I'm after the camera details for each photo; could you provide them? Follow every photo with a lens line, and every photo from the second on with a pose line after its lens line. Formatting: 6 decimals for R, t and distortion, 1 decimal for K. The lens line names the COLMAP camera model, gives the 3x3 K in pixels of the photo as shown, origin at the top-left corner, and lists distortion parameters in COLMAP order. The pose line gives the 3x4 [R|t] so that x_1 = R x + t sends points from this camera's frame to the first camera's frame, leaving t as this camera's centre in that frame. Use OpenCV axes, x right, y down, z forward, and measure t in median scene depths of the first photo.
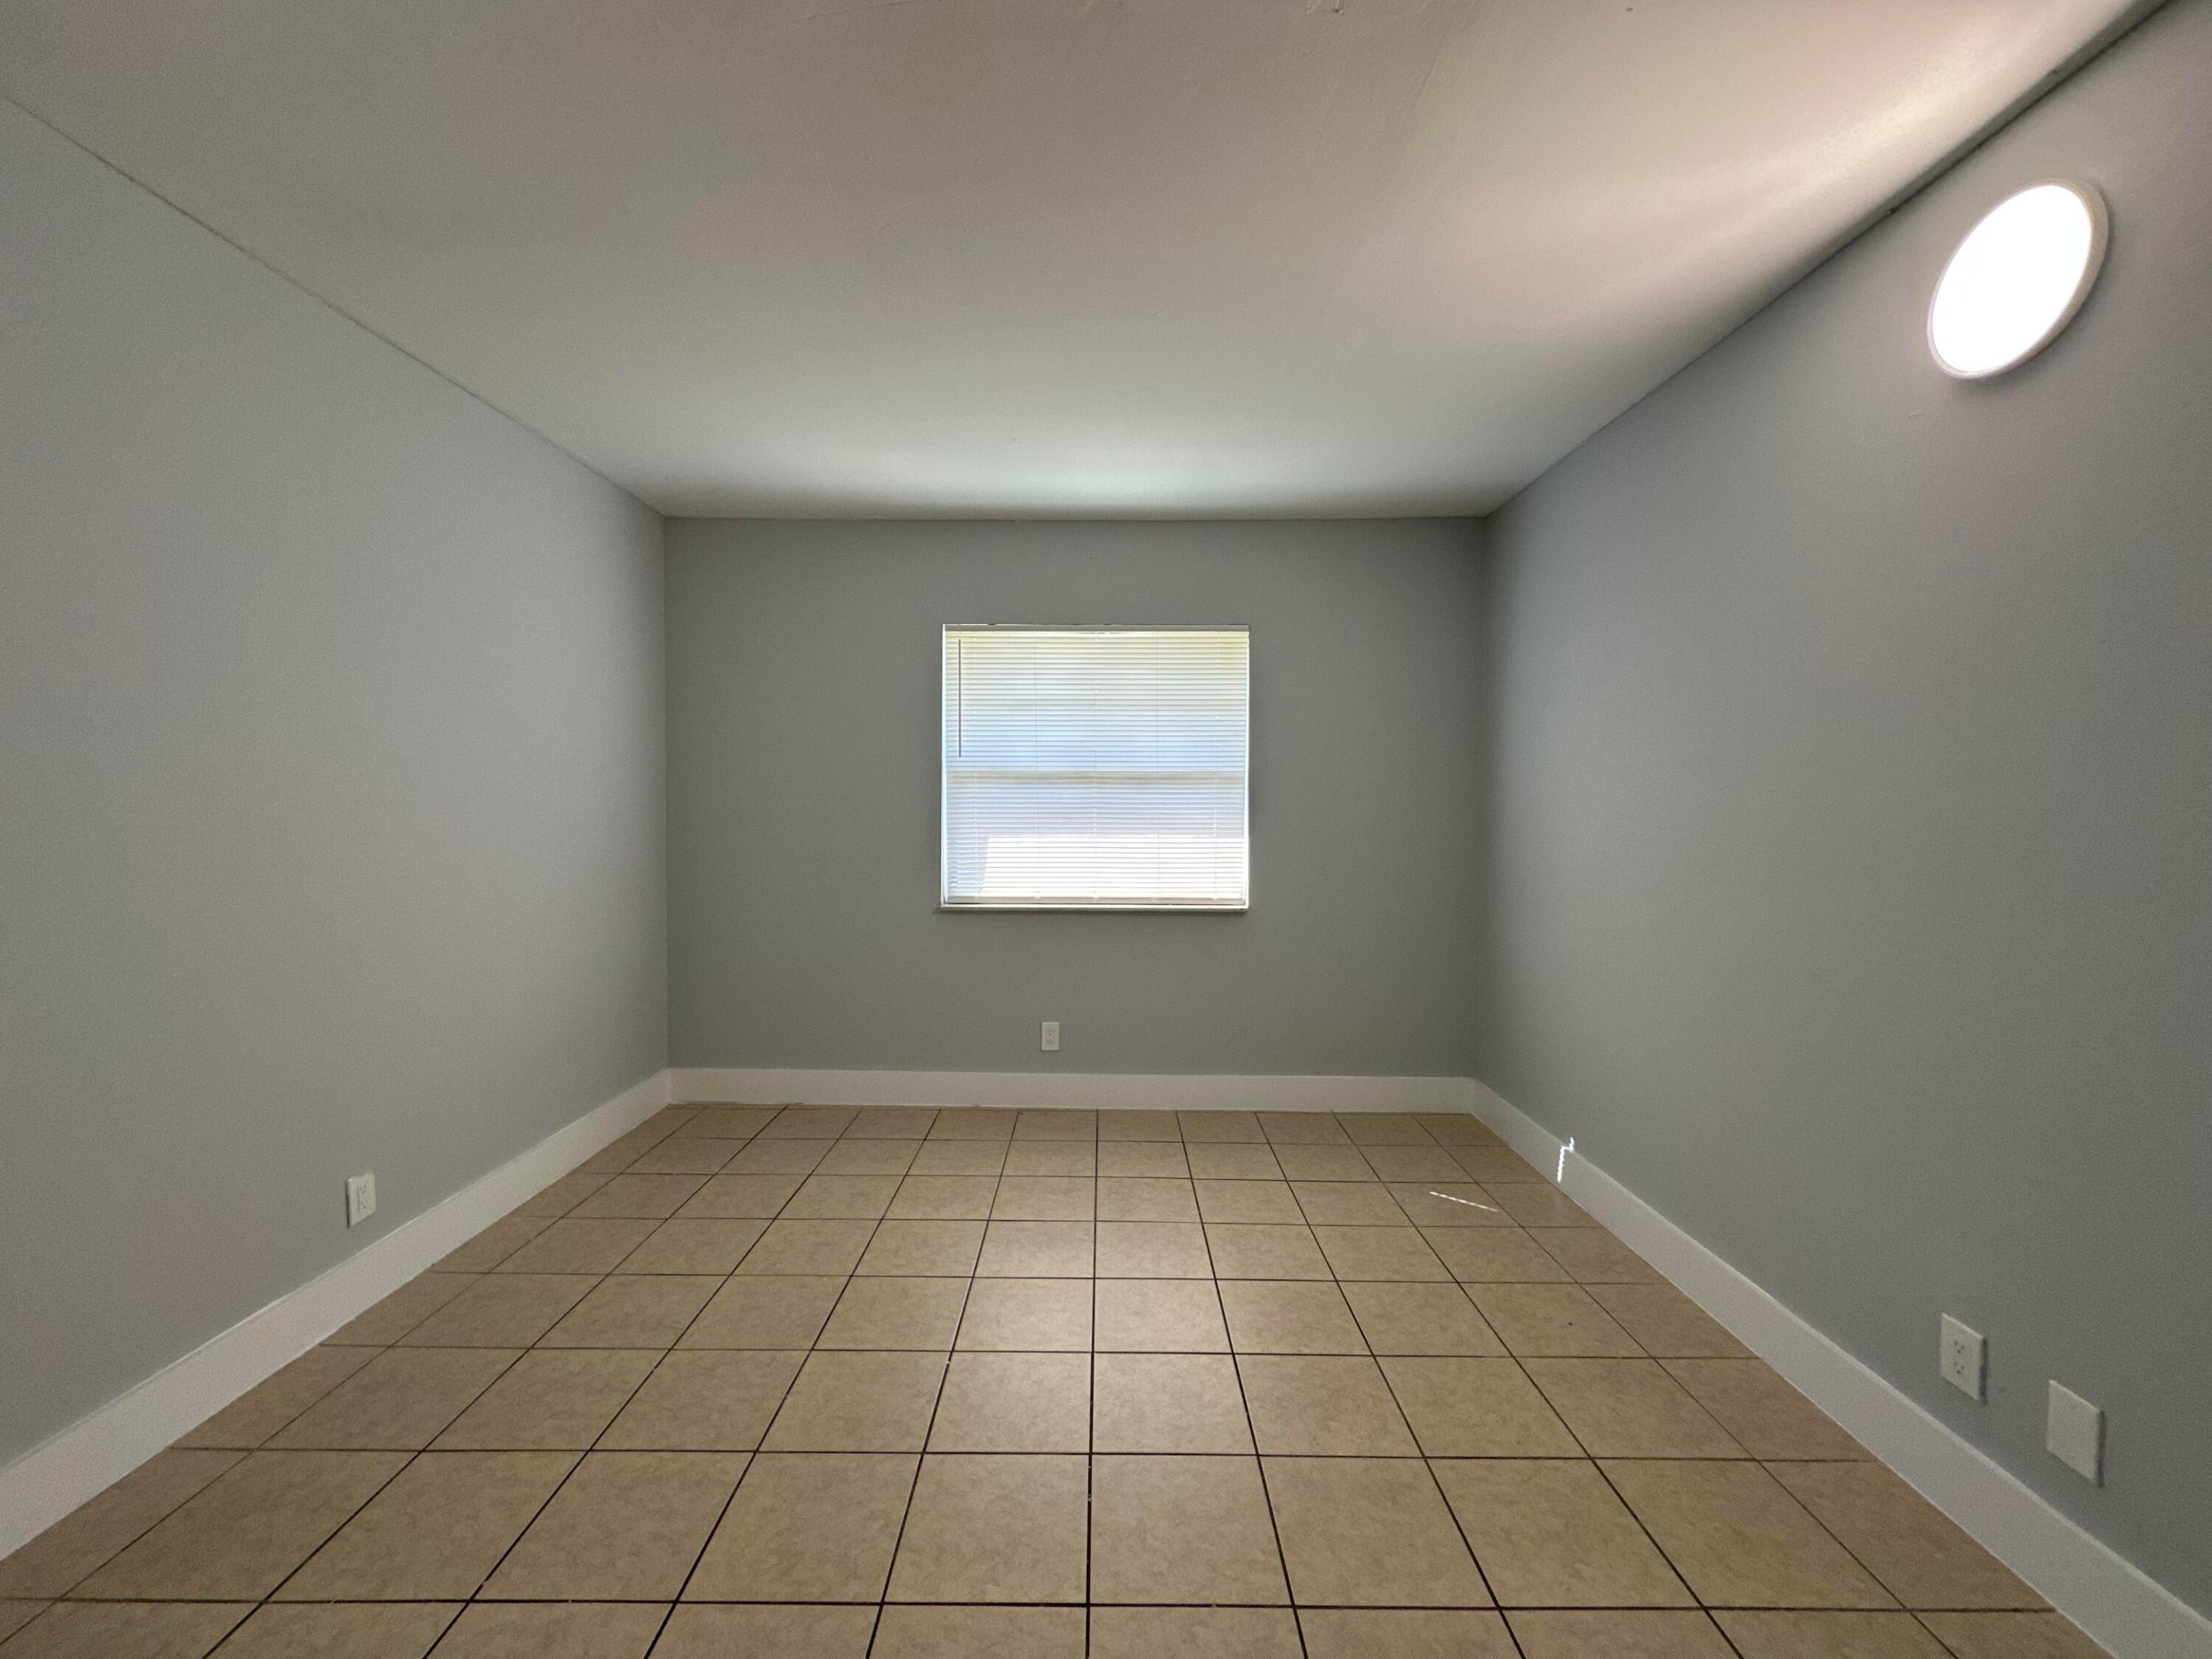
lens RADIAL K [[888.8, 0, 1102.3], [0, 888.8, 838.7], [0, 0, 1]] dist [-0.007273, 0.001801]
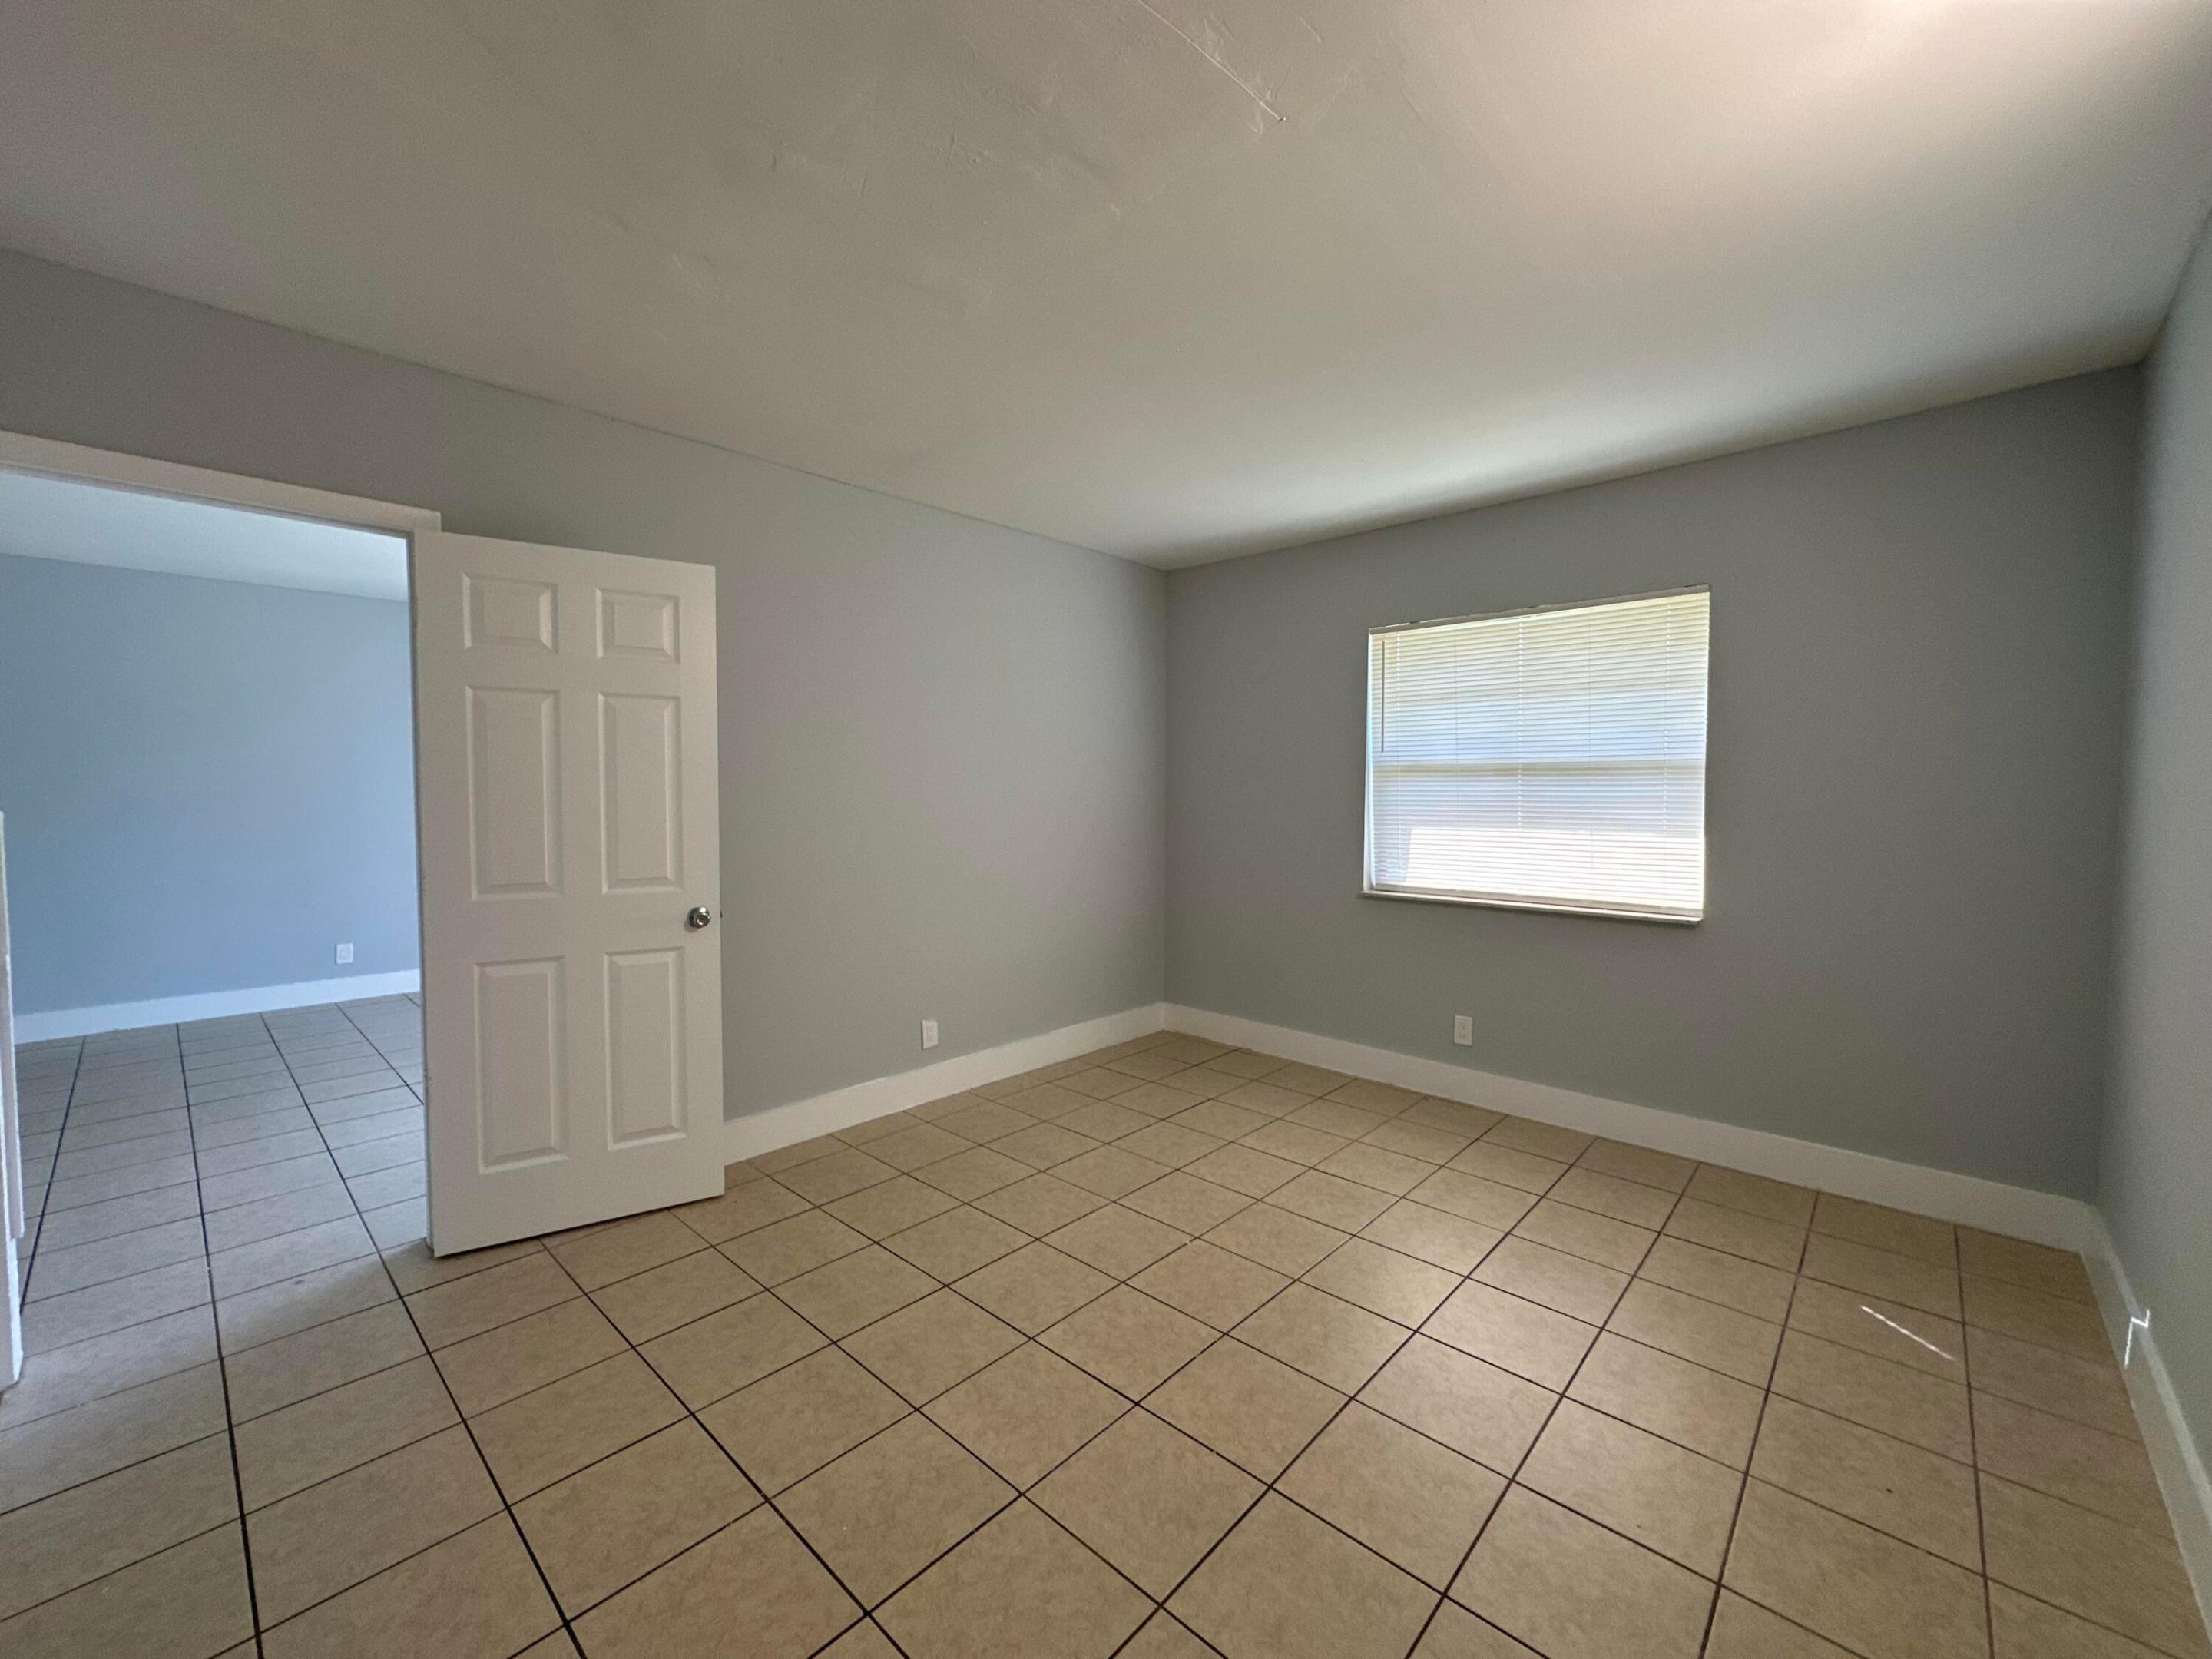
lens RADIAL K [[888.8, 0, 1099.6], [0, 888.8, 840.2], [0, 0, 1]] dist [-0.007273, 0.001801]
pose [[0.733375, 0.035271, -0.678909, 0.315511], [-0.025945, 0.999378, 0.023894, -0.003624], [0.679329, 0.000091, 0.733833, -0.005635]]
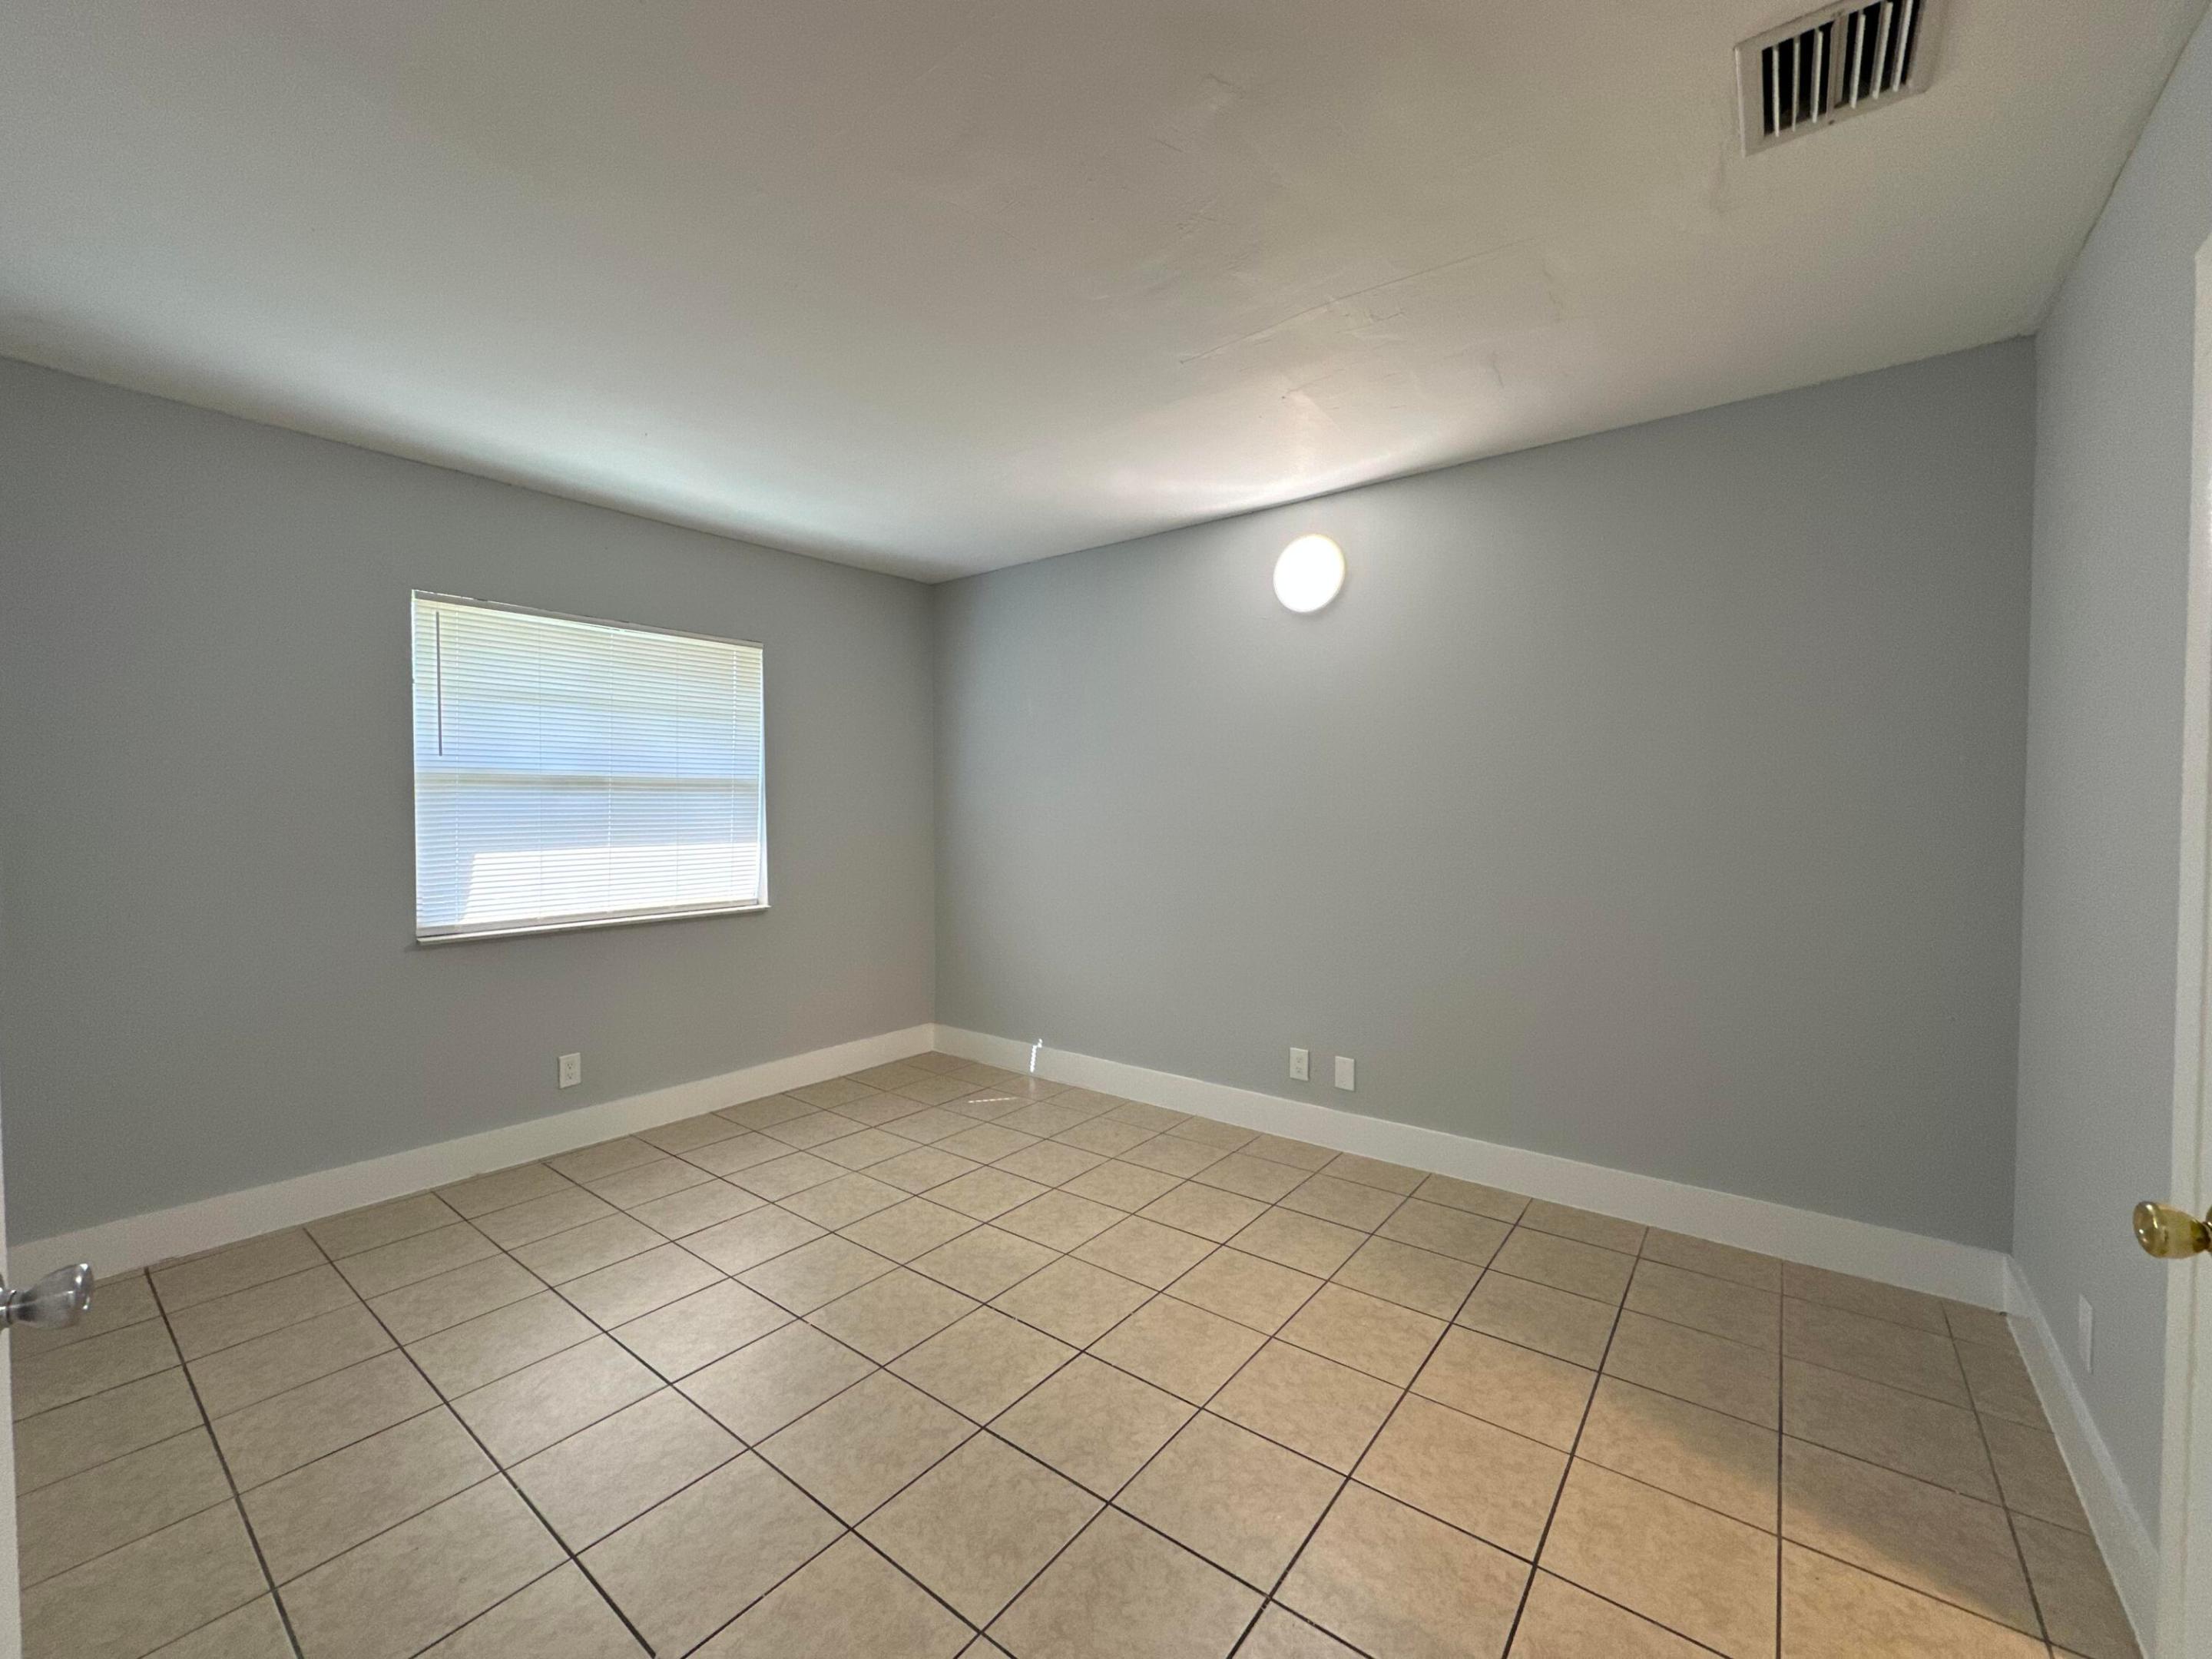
lens RADIAL K [[888.8, 0, 1106.8], [0, 888.8, 847.7], [0, 0, 1]] dist [-0.007273, 0.001801]
pose [[0.608266, -0.041951, 0.792624, -0.437817], [0.036034, 0.999032, 0.025222, -0.005901], [-0.792915, 0.013220, 0.609189, 0.019038]]
